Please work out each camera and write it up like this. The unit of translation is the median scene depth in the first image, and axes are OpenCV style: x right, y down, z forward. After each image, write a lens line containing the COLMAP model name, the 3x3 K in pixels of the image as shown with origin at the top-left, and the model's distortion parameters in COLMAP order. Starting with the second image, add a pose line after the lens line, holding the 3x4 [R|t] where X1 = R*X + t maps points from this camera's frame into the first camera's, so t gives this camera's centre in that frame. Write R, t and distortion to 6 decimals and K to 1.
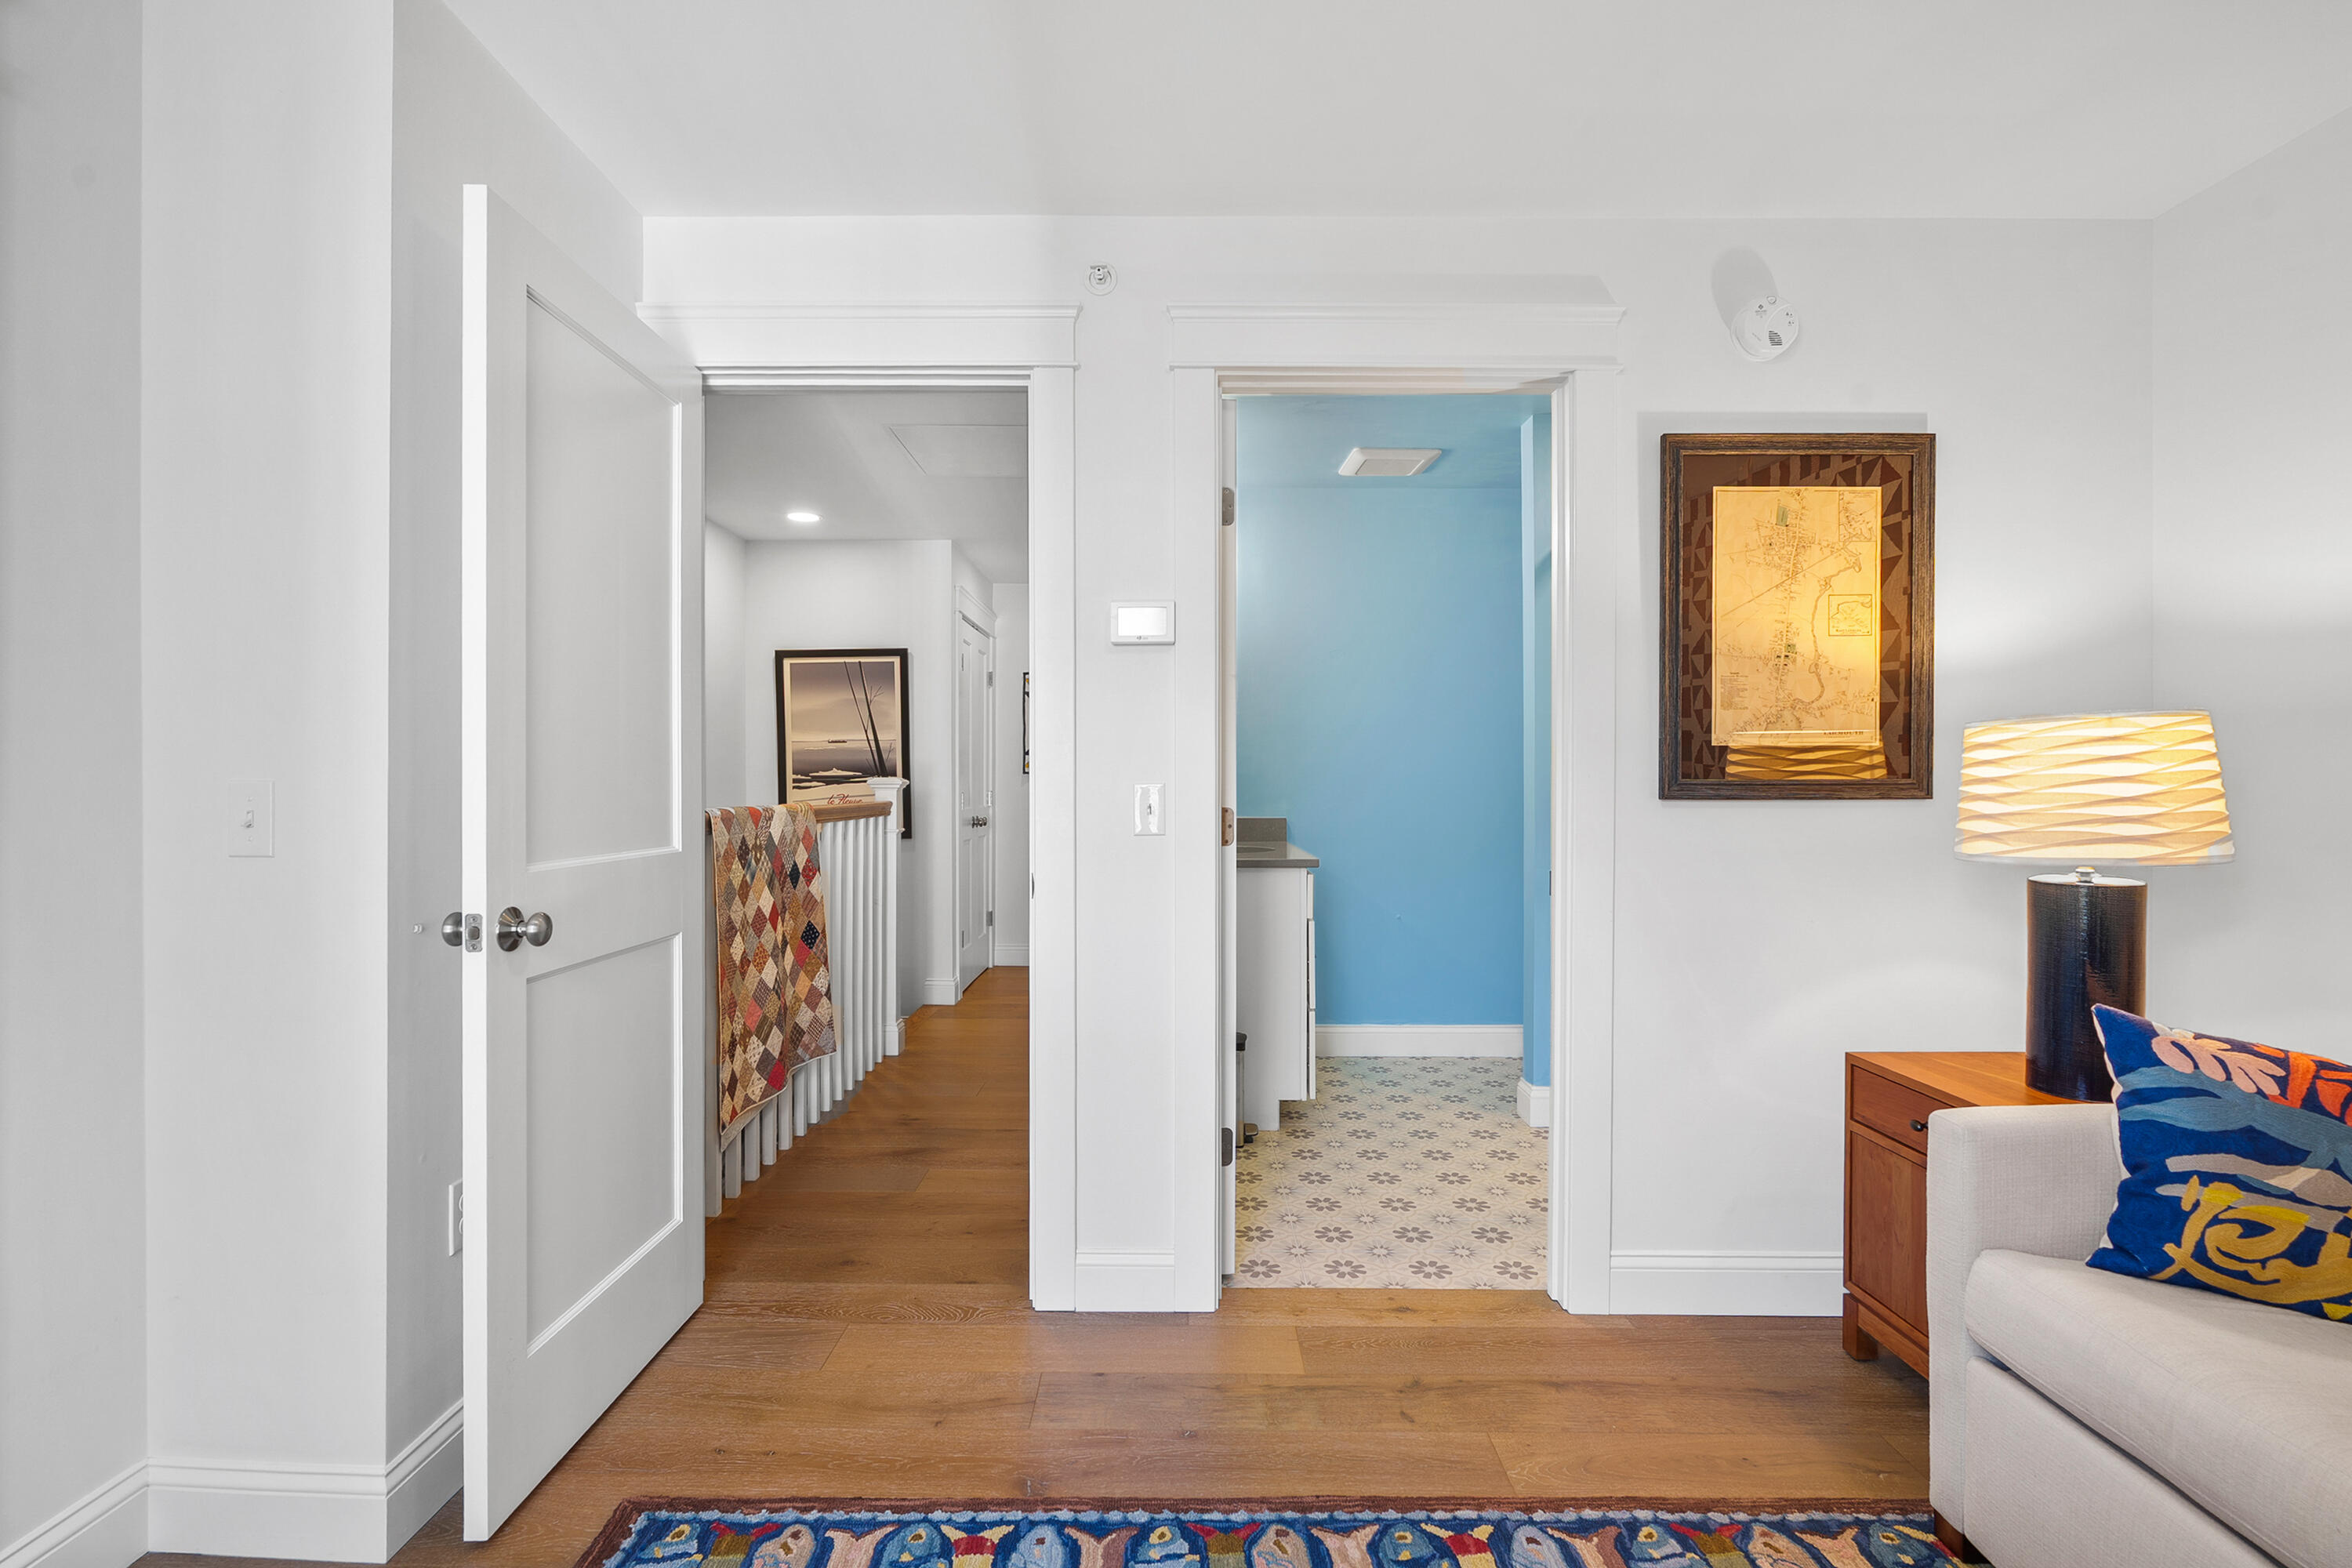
lens RADIAL K [[1112.1, 0, 1170.9], [0, 1112.1, 785.9], [0, 0, 1]] dist [-0.004038, 0.000126]
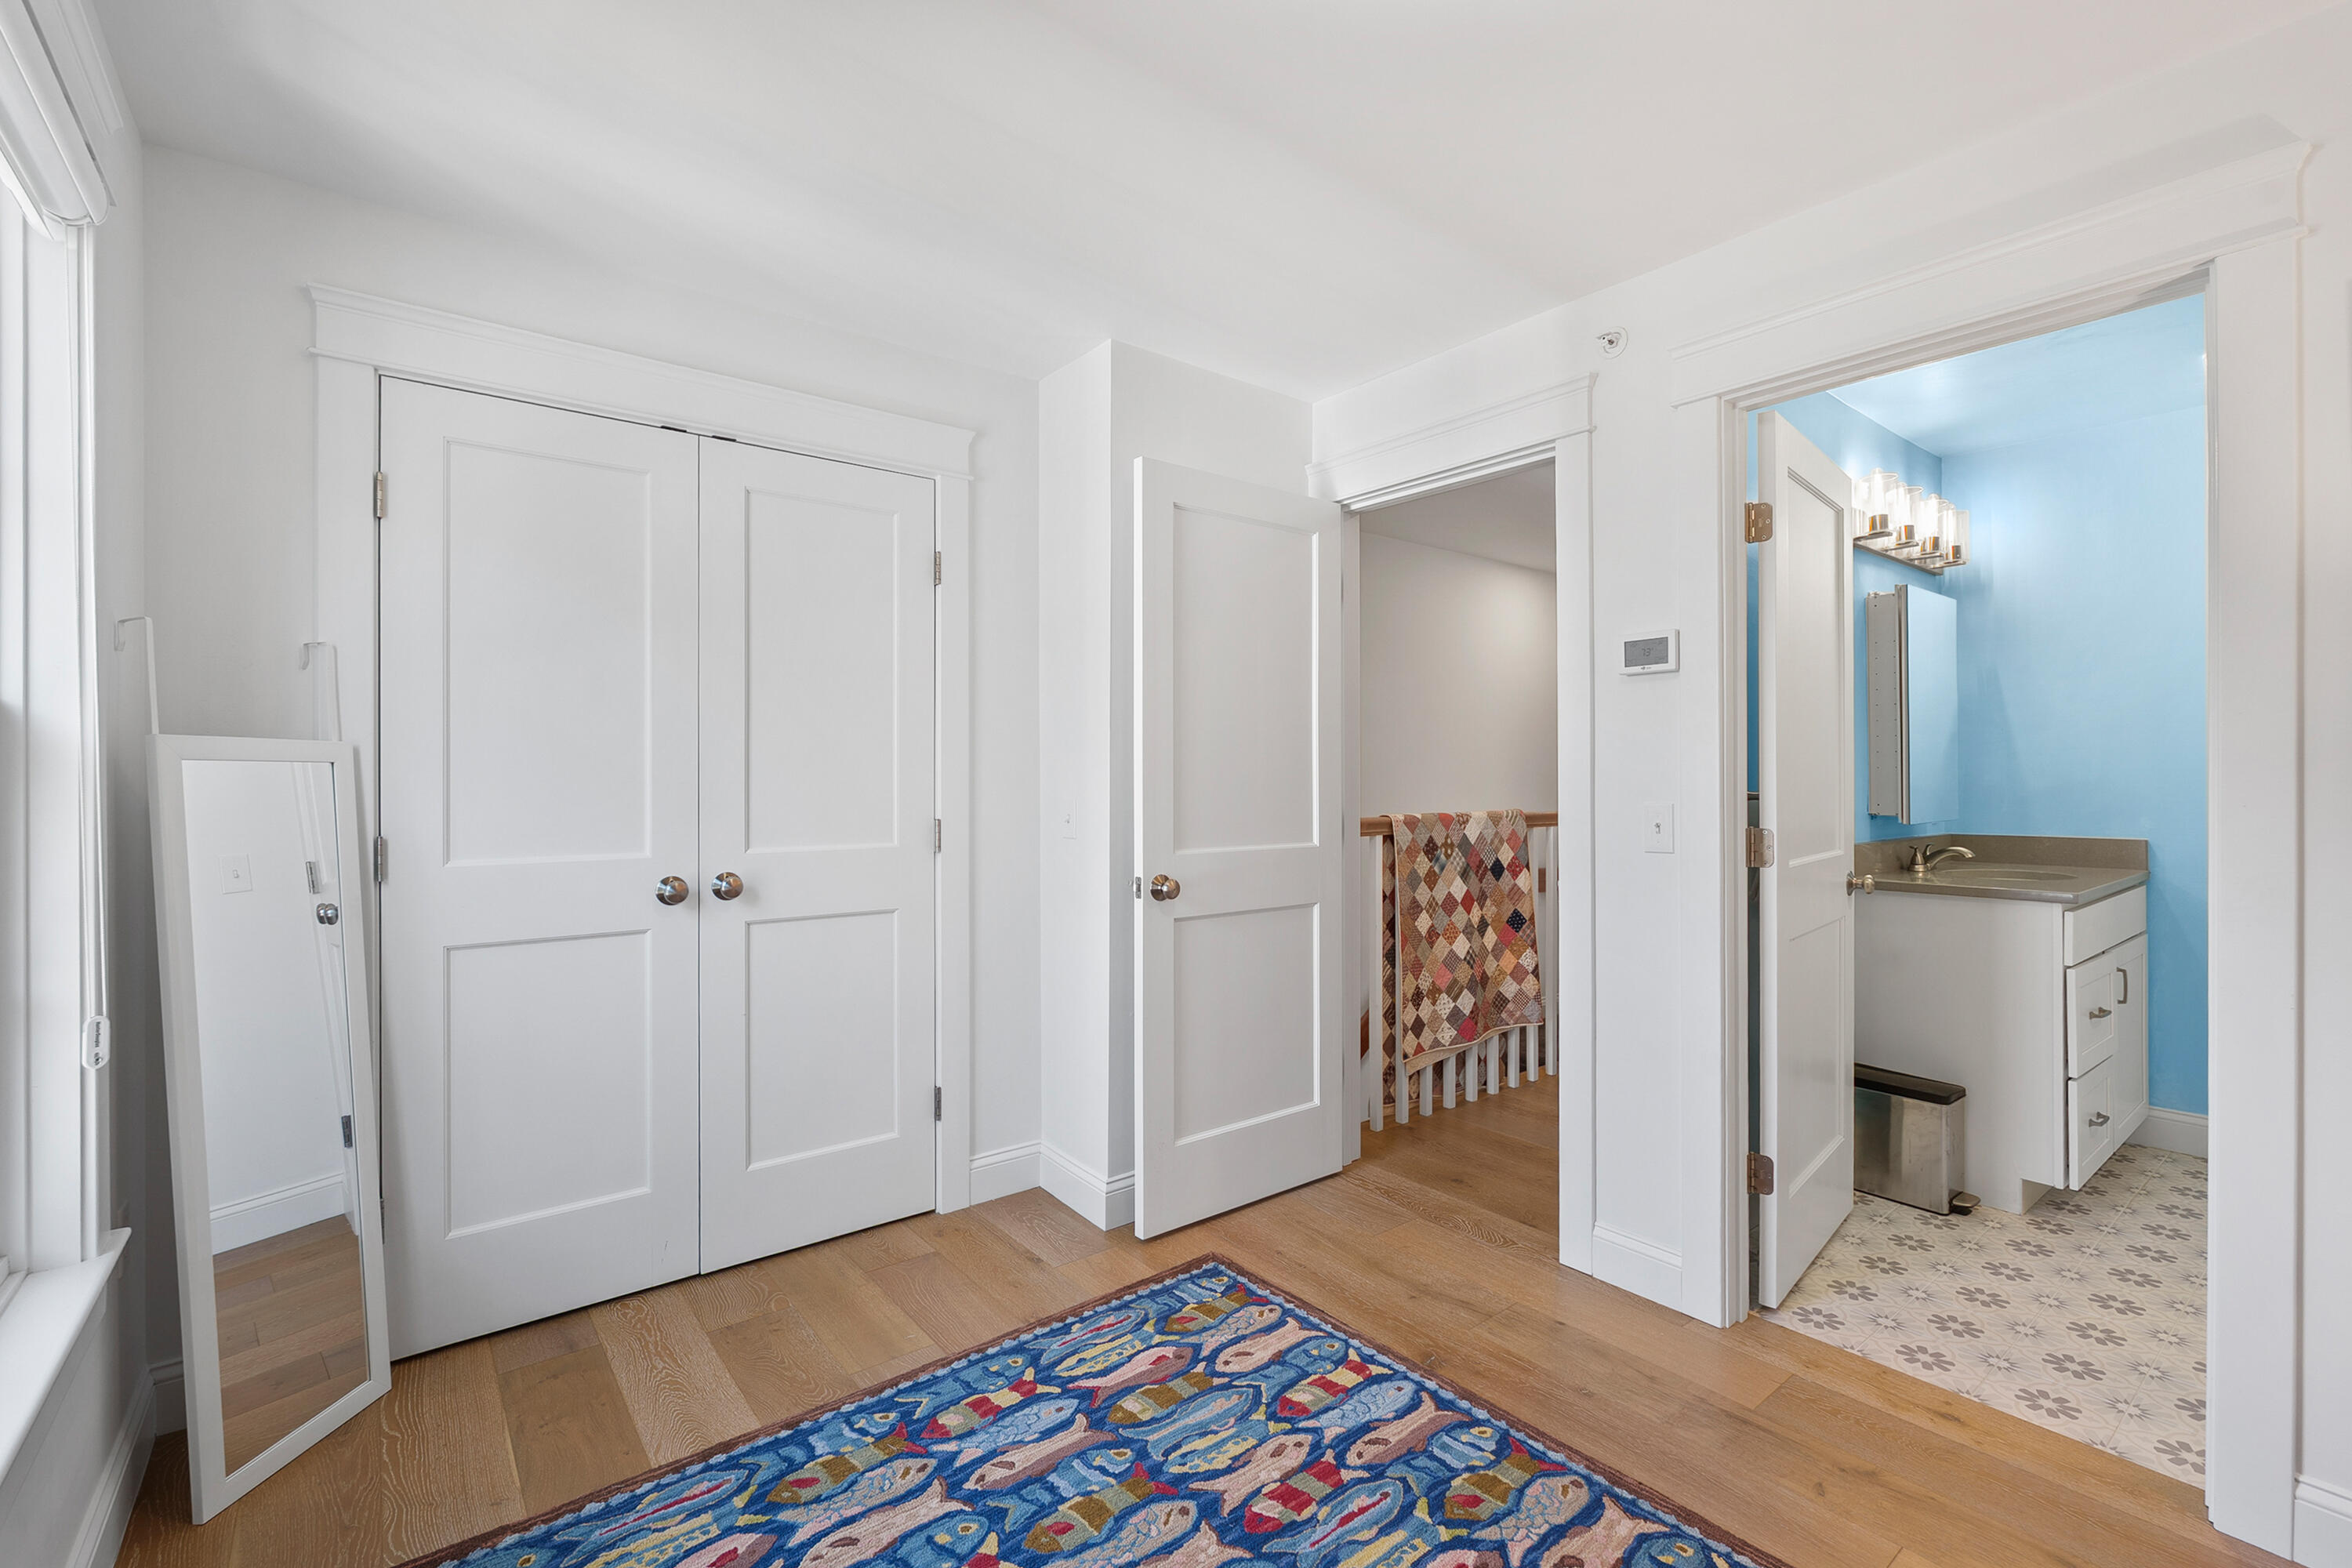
lens RADIAL K [[1055.4, 0, 1178.7], [0, 1055.4, 779.1], [0, 0, 1]] dist [-0.000986, -0.000302]
pose [[0.615250, 0.000063, -0.788332, 0.497338], [0.000768, 0.999999, 0.000680, -0.027323], [0.788332, -0.001024, 0.615250, 0.022216]]
